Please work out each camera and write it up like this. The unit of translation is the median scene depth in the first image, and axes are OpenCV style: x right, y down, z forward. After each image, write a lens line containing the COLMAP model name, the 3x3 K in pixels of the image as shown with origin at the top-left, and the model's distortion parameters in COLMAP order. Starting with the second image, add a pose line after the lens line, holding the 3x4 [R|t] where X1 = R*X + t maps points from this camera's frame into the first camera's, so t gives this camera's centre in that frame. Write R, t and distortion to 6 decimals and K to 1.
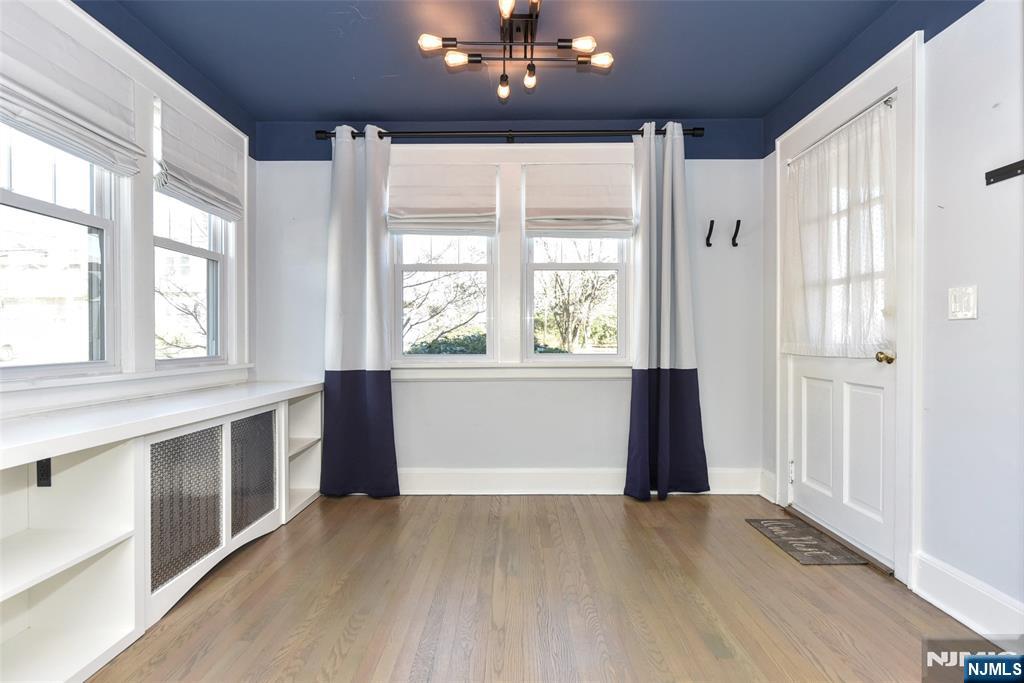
lens RADIAL K [[545.4, 0, 509.9], [0, 545.4, 340.4], [0, 0, 1]] dist [0.000561, 0.003033]
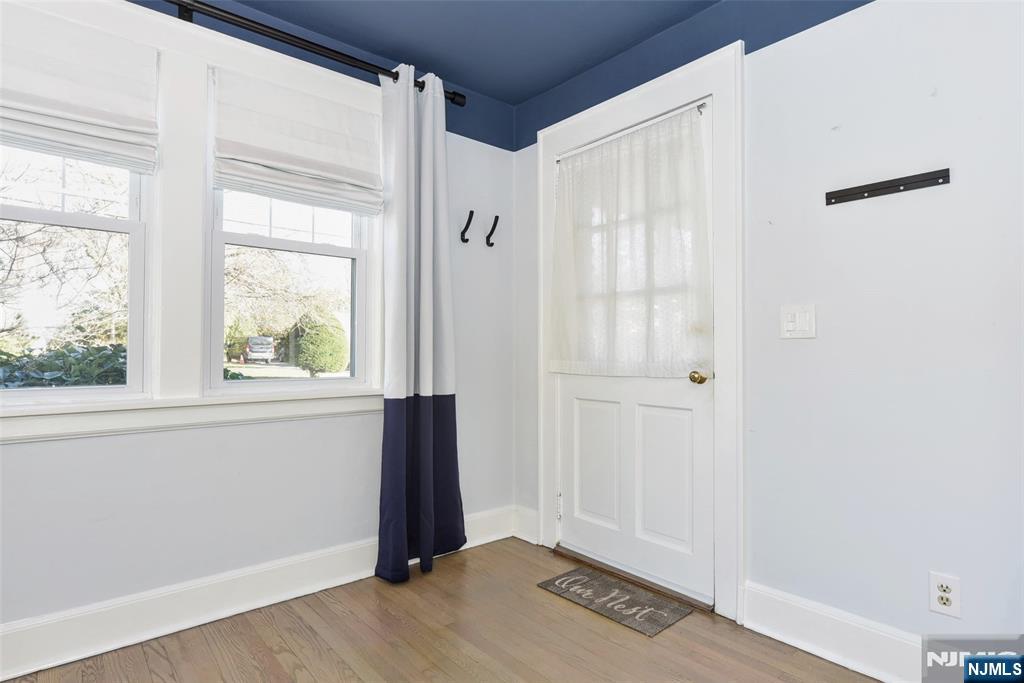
lens RADIAL K [[545.4, 0, 510.0], [0, 545.4, 341.1], [0, 0, 1]] dist [0.000561, 0.003033]
pose [[0.753588, 0.014486, 0.657188, -0.123600], [-0.000275, 0.999764, -0.021722, -0.007187], [-0.657347, 0.016189, 0.753414, 0.357597]]
